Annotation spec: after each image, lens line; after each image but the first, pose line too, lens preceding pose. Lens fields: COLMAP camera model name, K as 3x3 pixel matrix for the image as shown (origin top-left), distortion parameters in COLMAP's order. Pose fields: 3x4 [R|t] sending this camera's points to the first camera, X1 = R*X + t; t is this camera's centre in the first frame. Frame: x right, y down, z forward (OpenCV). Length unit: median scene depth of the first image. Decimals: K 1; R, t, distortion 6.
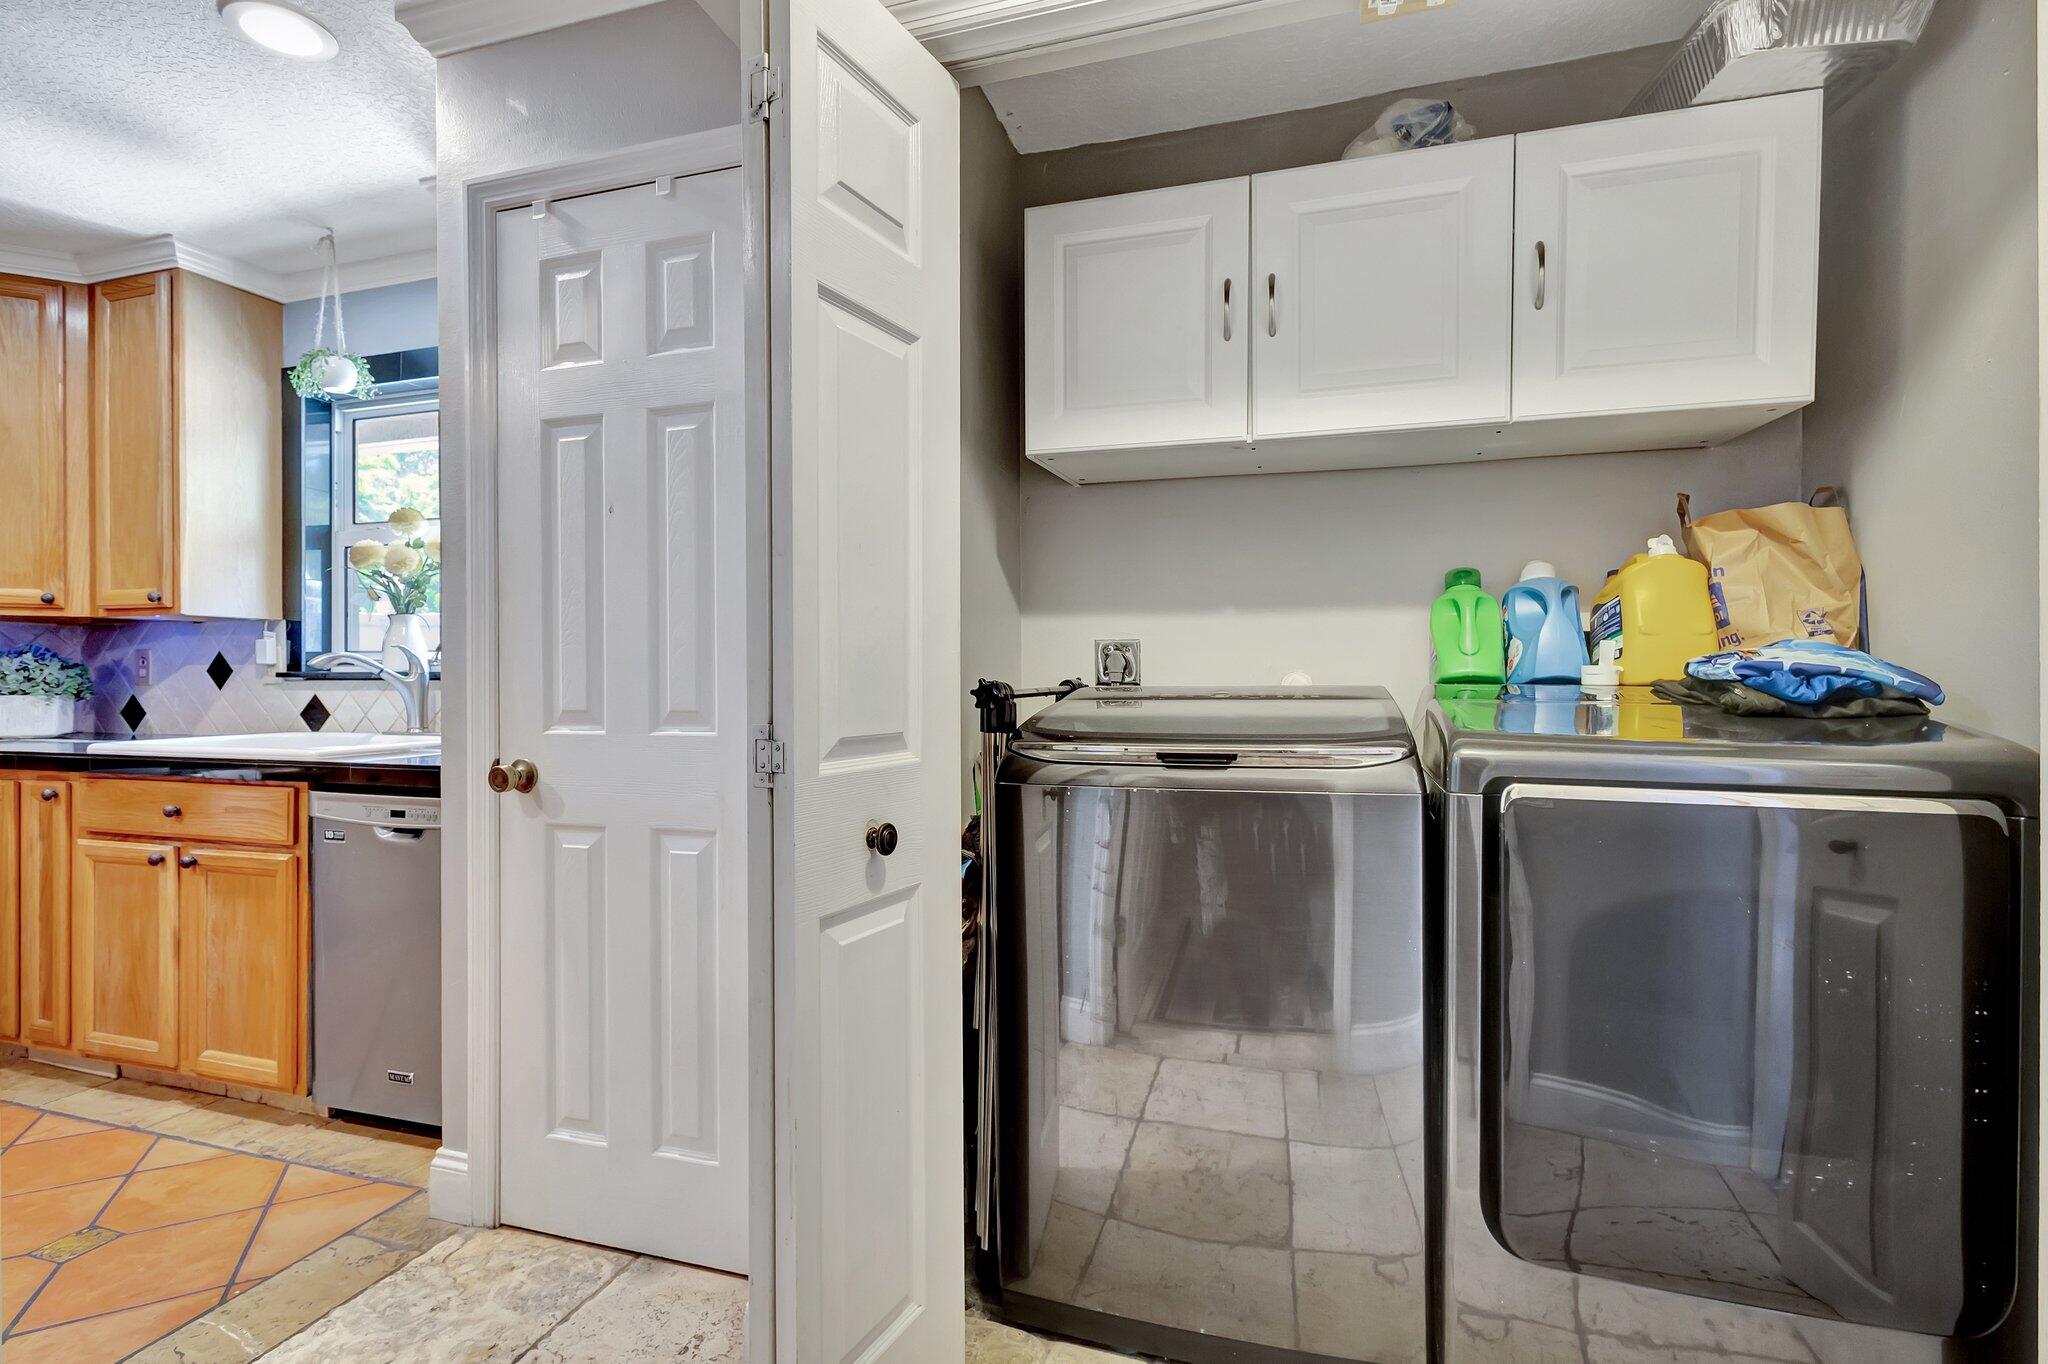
lens RADIAL K [[944.7, 0, 1024.0], [0, 944.7, 682.0], [0, 0, 1]] dist [0.004610, -0.000232]
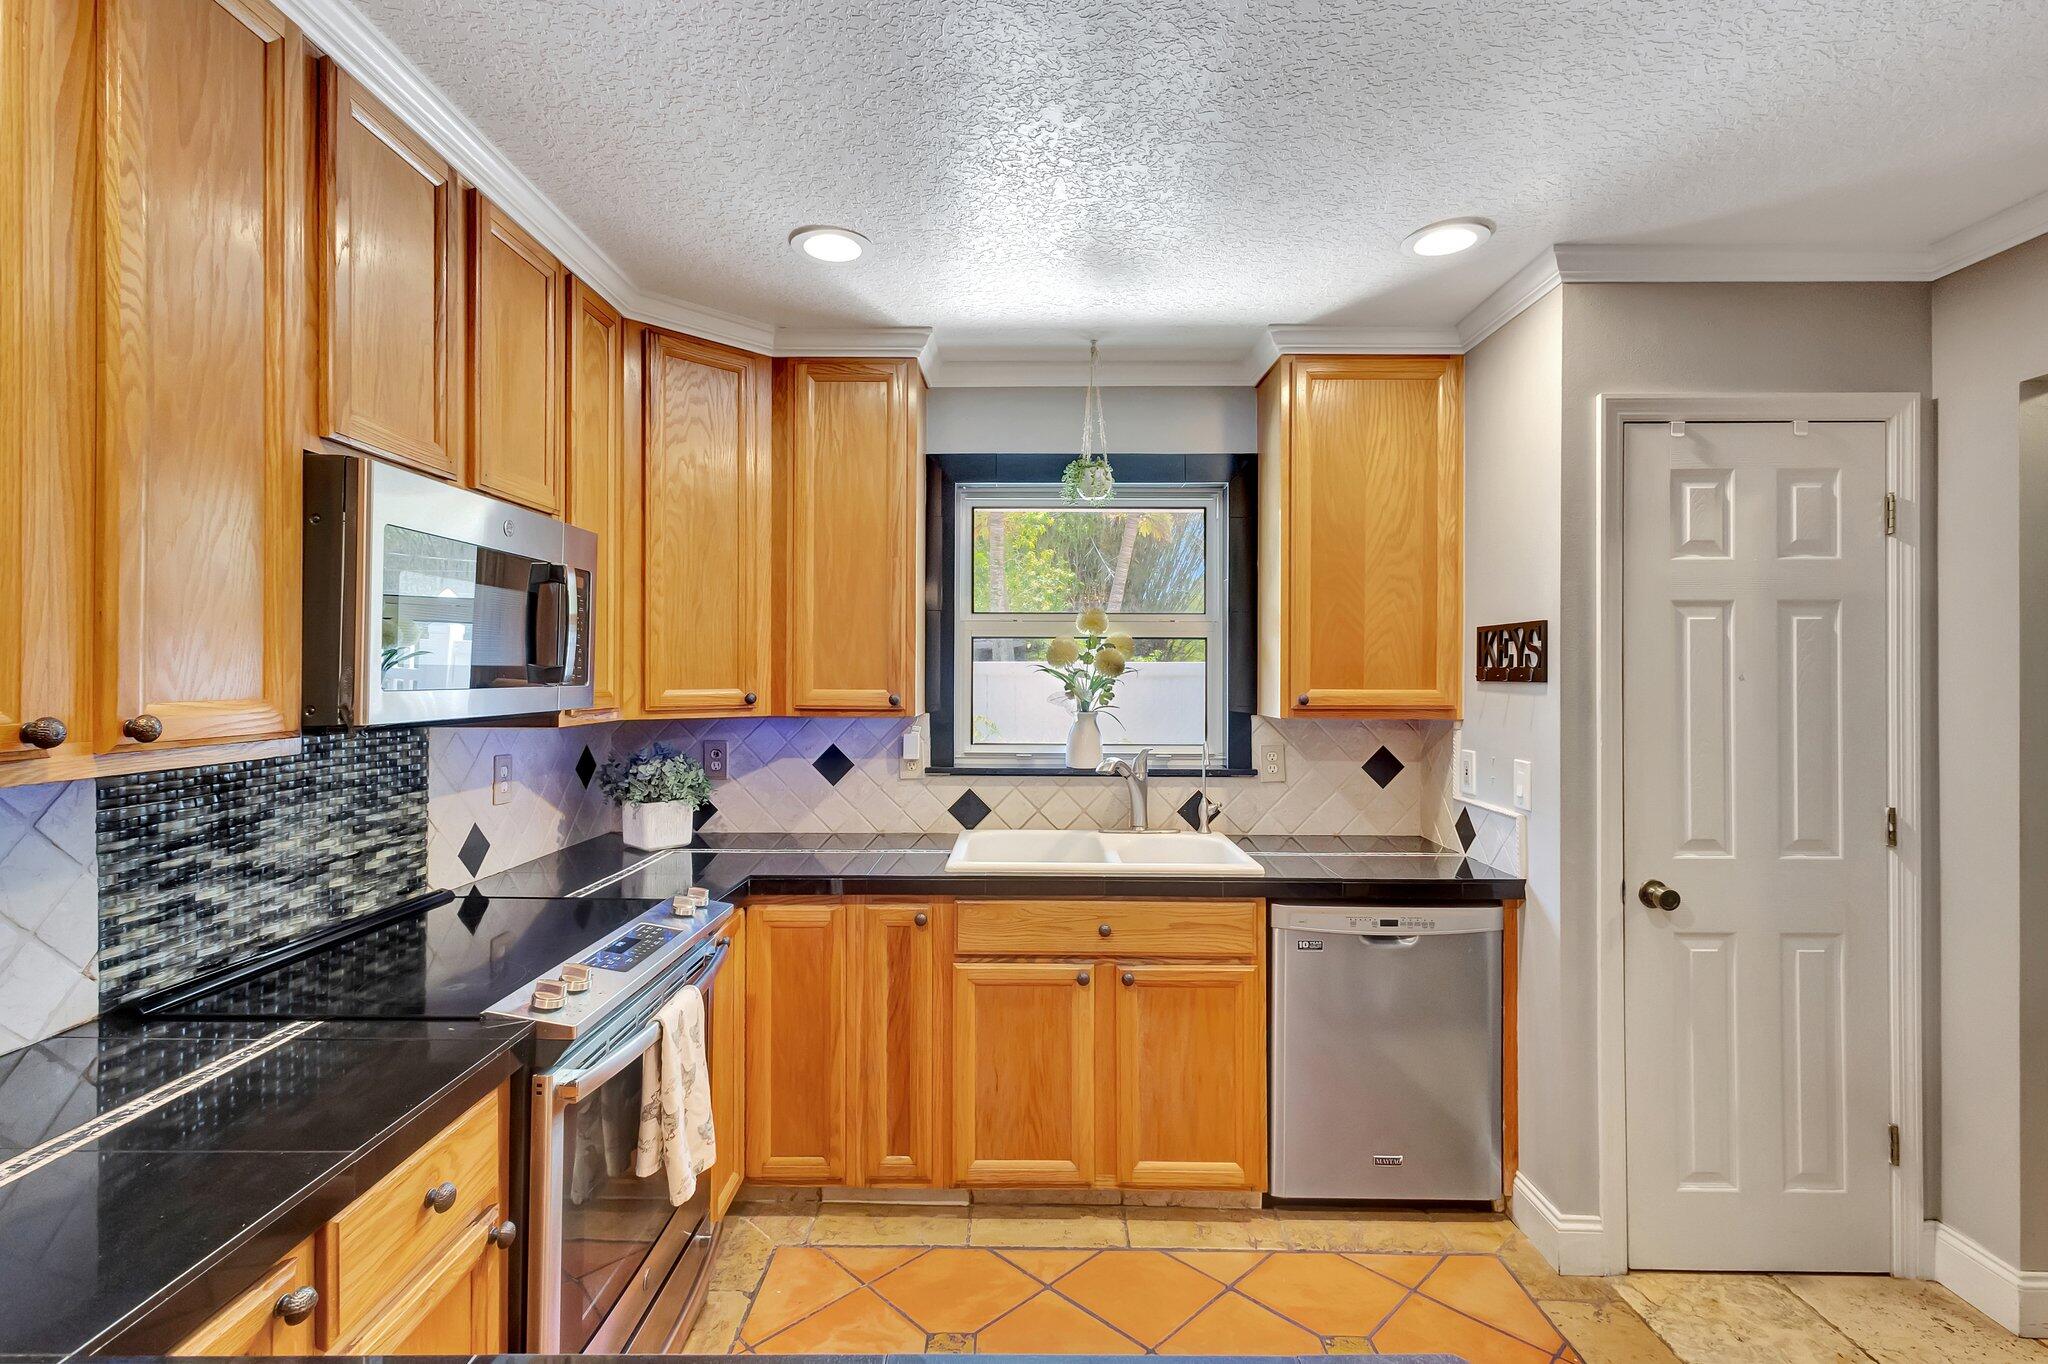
lens RADIAL K [[947.0, 0, 1022.6], [0, 947.0, 677.5], [0, 0, 1]] dist [0.004372, 0.000043]
pose [[0.958591, 0.005058, 0.284740, -1.279794], [-0.004235, 0.999985, -0.003506, -0.131352], [-0.284753, 0.002155, 0.958598, 0.053206]]
